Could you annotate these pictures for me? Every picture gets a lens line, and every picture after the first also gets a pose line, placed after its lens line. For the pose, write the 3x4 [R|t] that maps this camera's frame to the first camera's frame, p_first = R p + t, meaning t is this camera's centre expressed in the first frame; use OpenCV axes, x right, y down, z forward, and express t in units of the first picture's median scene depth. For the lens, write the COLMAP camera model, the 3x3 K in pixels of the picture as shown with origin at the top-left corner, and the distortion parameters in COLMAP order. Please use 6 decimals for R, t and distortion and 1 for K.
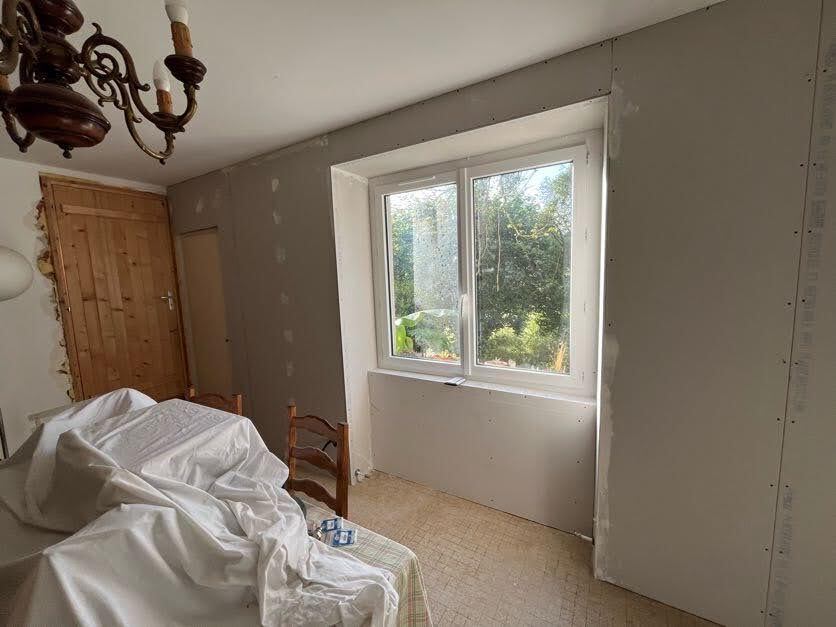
lens RADIAL K [[335.5, 0, 422.2], [0, 335.5, 310.8], [0, 0, 1]] dist [-0.002644, -0.000109]
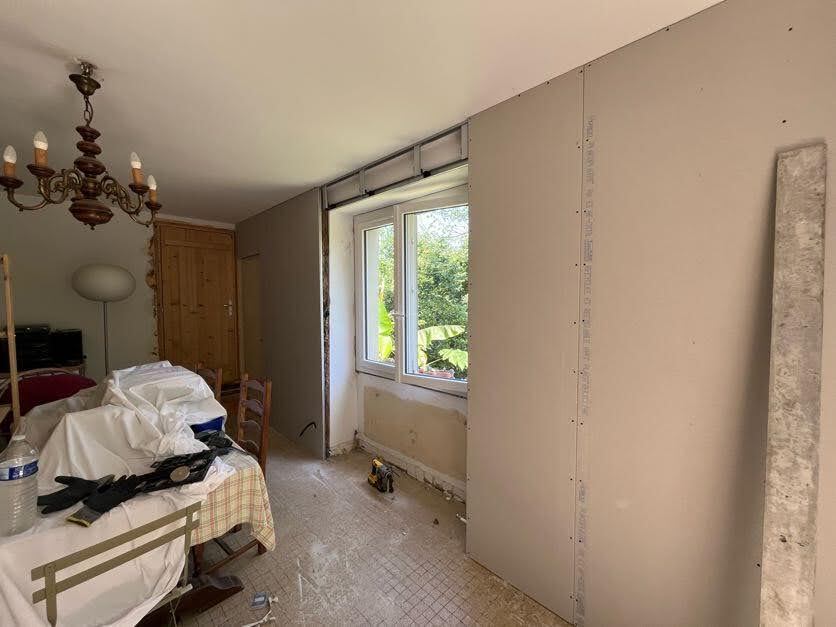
lens RADIAL K [[335.5, 0, 424.8], [0, 335.5, 309.9], [0, 0, 1]] dist [-0.002644, -0.000109]
pose [[0.971101, 0.041828, -0.234976, 0.405102], [-0.057714, 0.996459, -0.061140, 0.017935], [0.231586, 0.072935, 0.970076, -0.148314]]
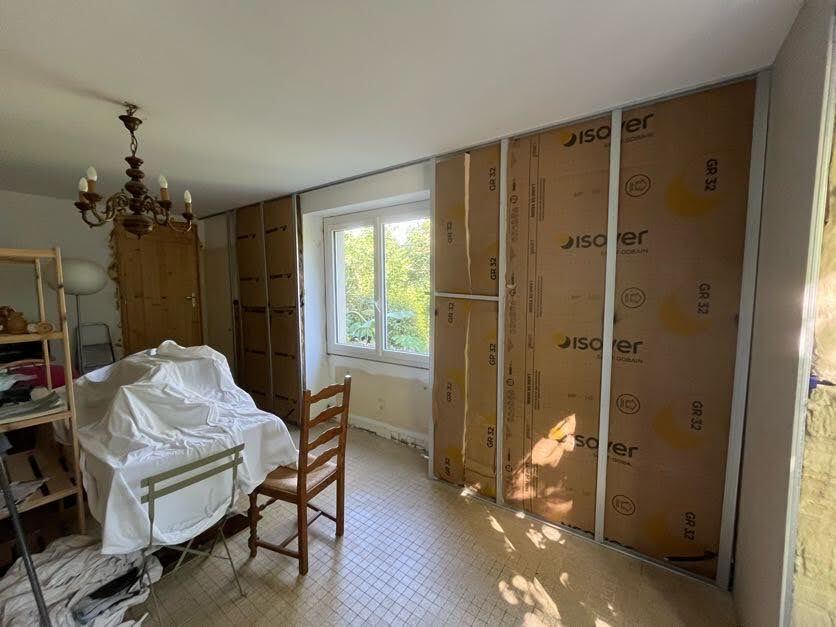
lens RADIAL K [[335.5, 0, 426.8], [0, 335.5, 312.4], [0, 0, 1]] dist [-0.002644, -0.000109]
pose [[0.996628, 0.034685, -0.074366, 0.395859], [-0.037173, 0.998786, -0.032336, 0.038425], [0.073154, 0.034991, 0.996707, -0.388440]]
